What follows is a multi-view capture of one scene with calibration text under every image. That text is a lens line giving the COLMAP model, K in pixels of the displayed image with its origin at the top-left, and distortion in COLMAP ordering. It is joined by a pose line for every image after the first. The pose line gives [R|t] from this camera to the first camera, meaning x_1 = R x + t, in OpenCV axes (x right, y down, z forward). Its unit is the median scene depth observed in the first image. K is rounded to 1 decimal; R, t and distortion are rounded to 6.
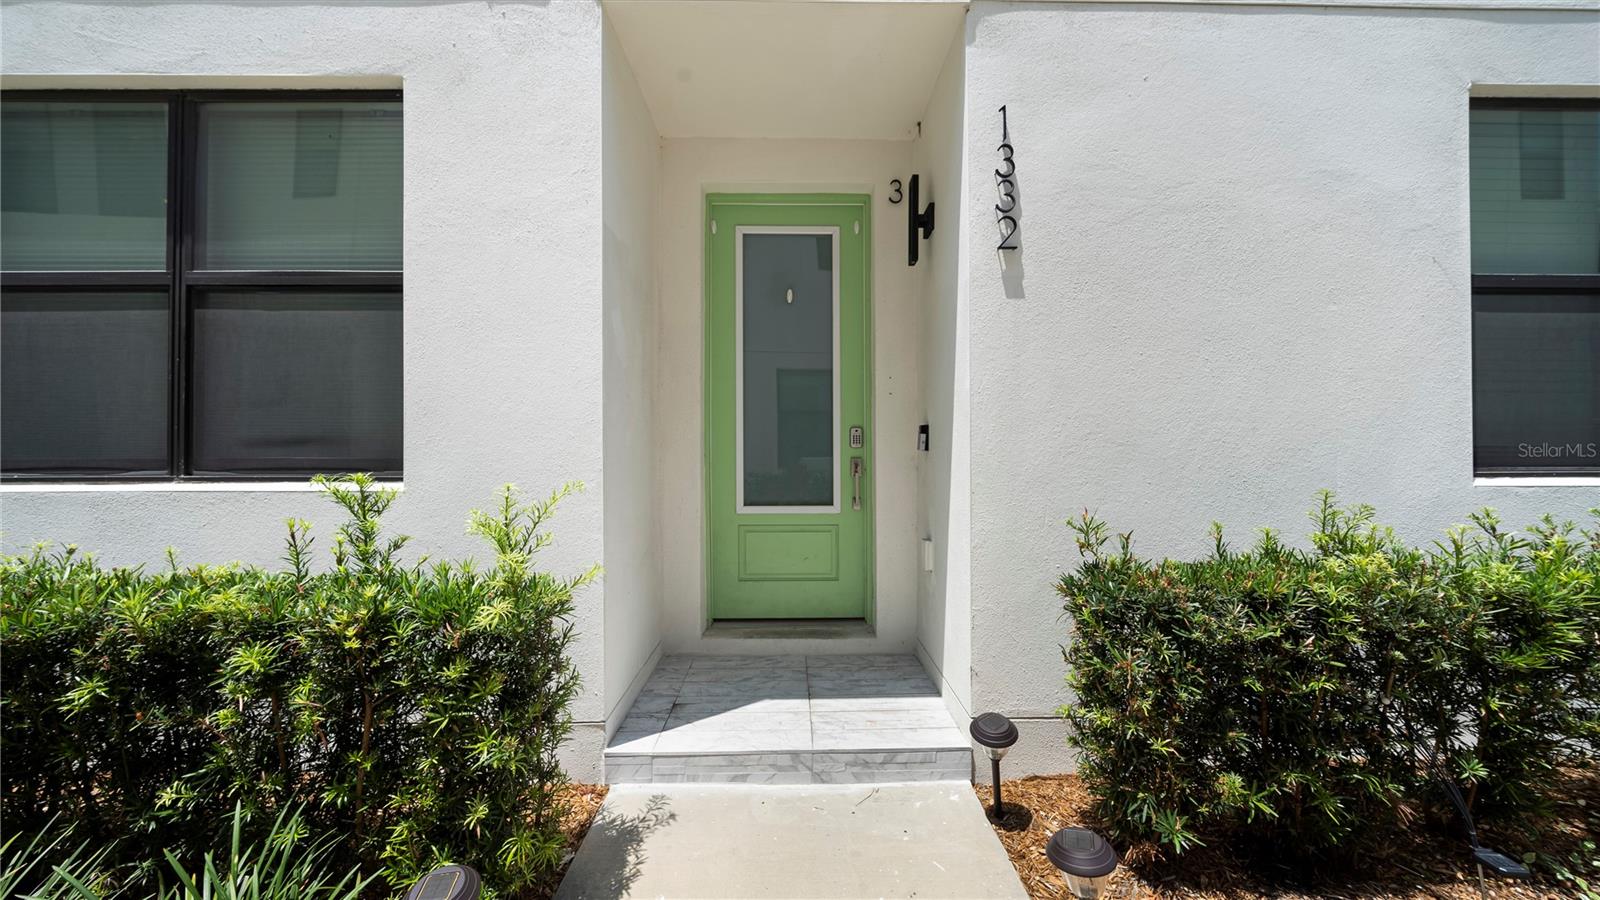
lens RADIAL K [[553.2, 0, 801.4], [0, 553.2, 446.2], [0, 0, 1]] dist [-0.005807, -0.000052]
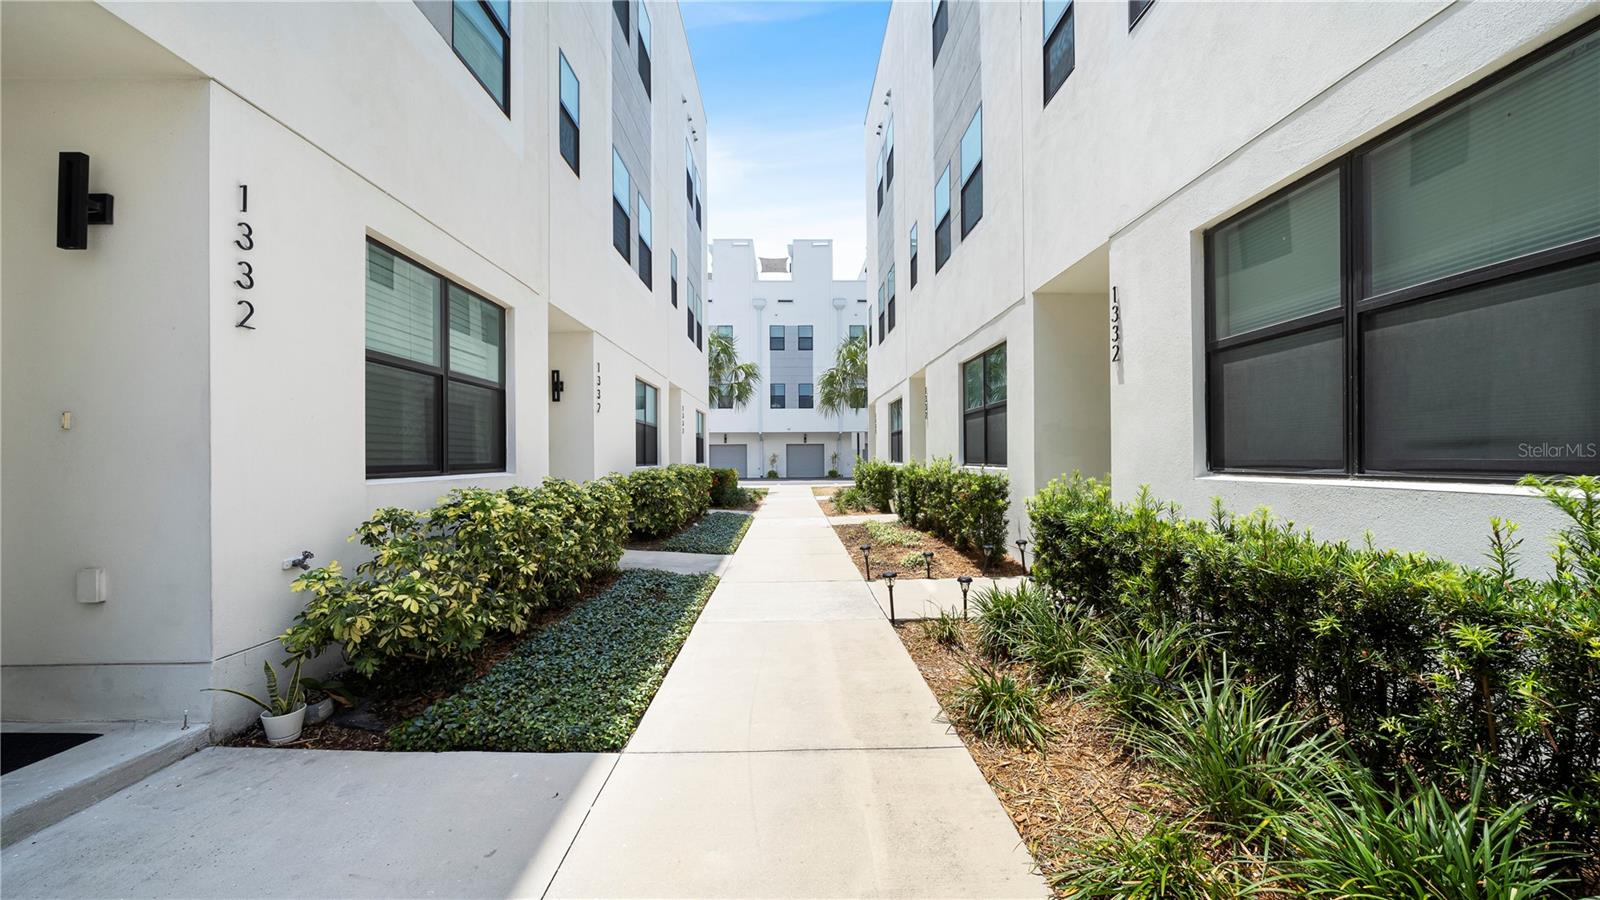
lens RADIAL K [[553.2, 0, 838.8], [0, 553.2, 451.1], [0, 0, 1]] dist [-0.005807, -0.000052]
pose [[0.017209, -0.004461, -0.999842, 0.082756], [0.009407, 0.999947, -0.004299, -0.000921], [0.999808, -0.009332, 0.017250, -0.249507]]
